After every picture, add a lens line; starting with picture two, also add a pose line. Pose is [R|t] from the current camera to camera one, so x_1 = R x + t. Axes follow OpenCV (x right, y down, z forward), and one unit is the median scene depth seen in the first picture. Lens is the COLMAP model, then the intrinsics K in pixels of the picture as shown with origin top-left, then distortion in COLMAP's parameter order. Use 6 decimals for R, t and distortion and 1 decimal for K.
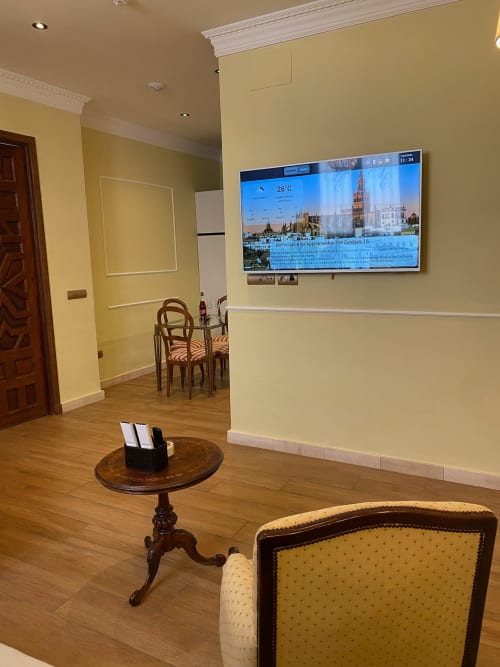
lens RADIAL K [[507.9, 0, 250.0], [0, 507.9, 333.5], [0, 0, 1]] dist [-0.002801, -0.006191]
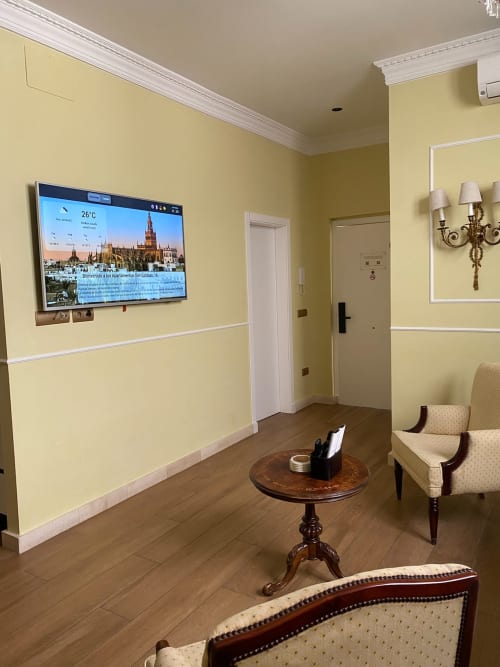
lens RADIAL K [[507.9, 0, 250.0], [0, 507.9, 333.5], [0, 0, 1]] dist [-0.002801, -0.006191]
pose [[0.047900, -0.066892, 0.996610, -0.828476], [0.191109, 0.979936, 0.056587, -0.072458], [-0.980399, 0.187751, 0.059723, 0.696580]]
